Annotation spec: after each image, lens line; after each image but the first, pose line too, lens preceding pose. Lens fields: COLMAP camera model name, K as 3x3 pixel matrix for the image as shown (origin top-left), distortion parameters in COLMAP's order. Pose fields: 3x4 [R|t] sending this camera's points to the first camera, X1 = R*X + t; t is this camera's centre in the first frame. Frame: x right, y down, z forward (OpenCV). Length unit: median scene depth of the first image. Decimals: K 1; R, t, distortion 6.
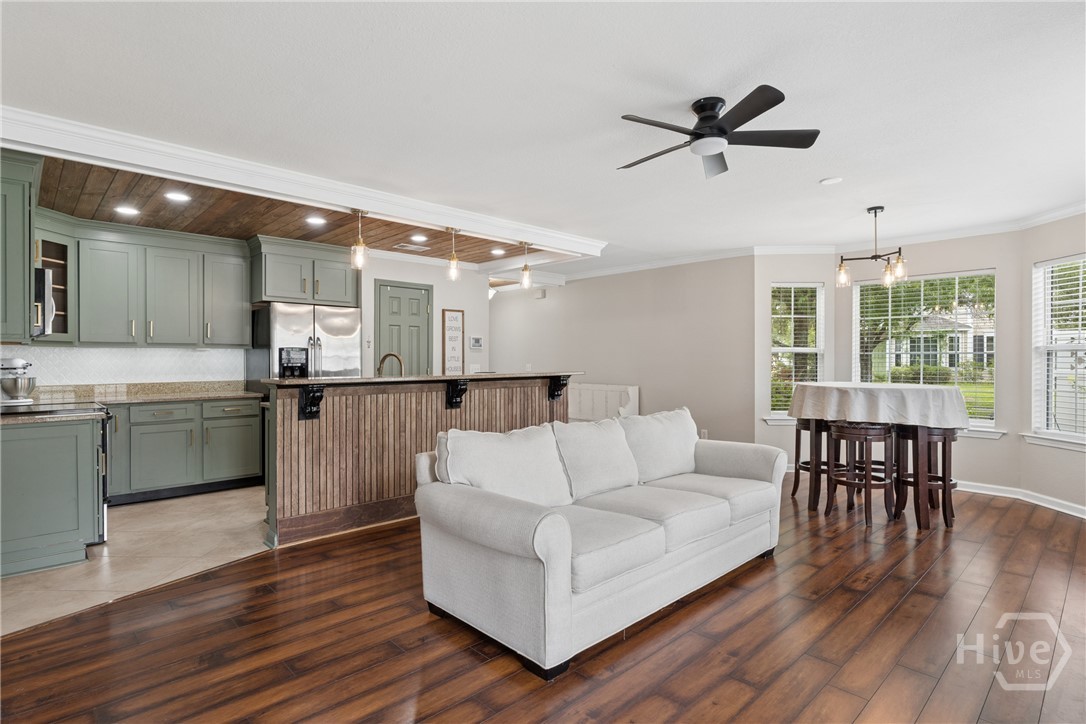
lens RADIAL K [[550.0, 0, 539.9], [0, 550.0, 360.1], [0, 0, 1]] dist [-0.003907, 0.000703]
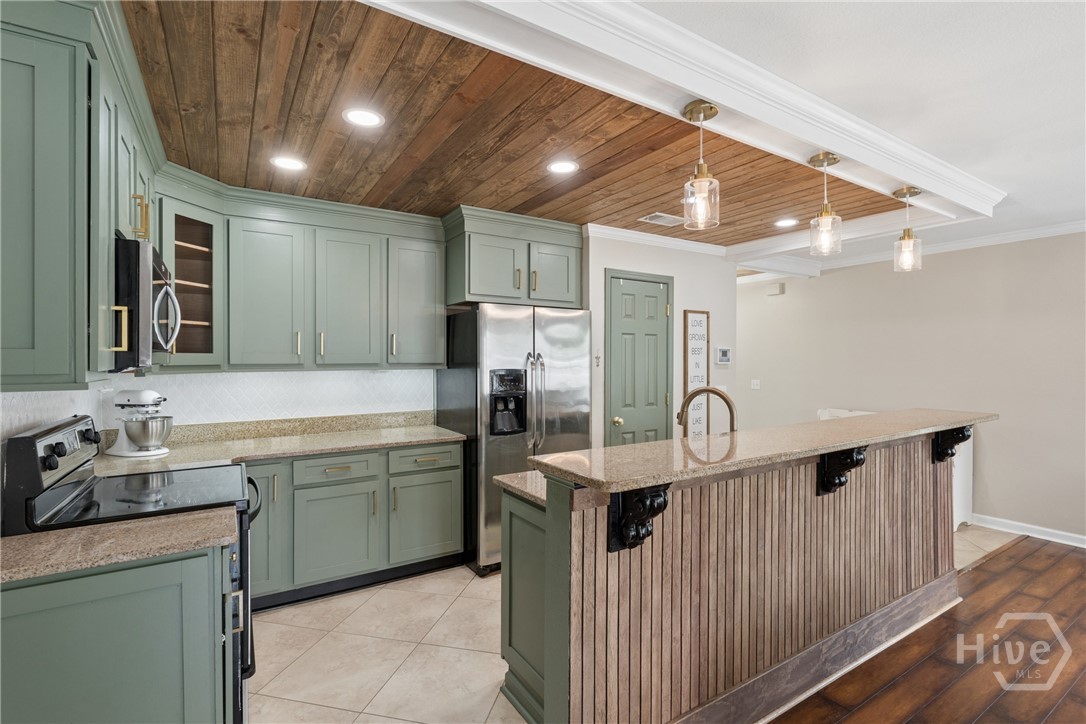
lens RADIAL K [[519.2, 0, 550.0], [0, 519.2, 360.8], [0, 0, 1]] dist [-0.003649, 0.000135]
pose [[0.979823, 0.002045, -0.199855, -0.283572], [-0.001719, 0.999997, 0.001804, -0.036366], [0.199858, -0.001424, 0.979824, 0.400310]]
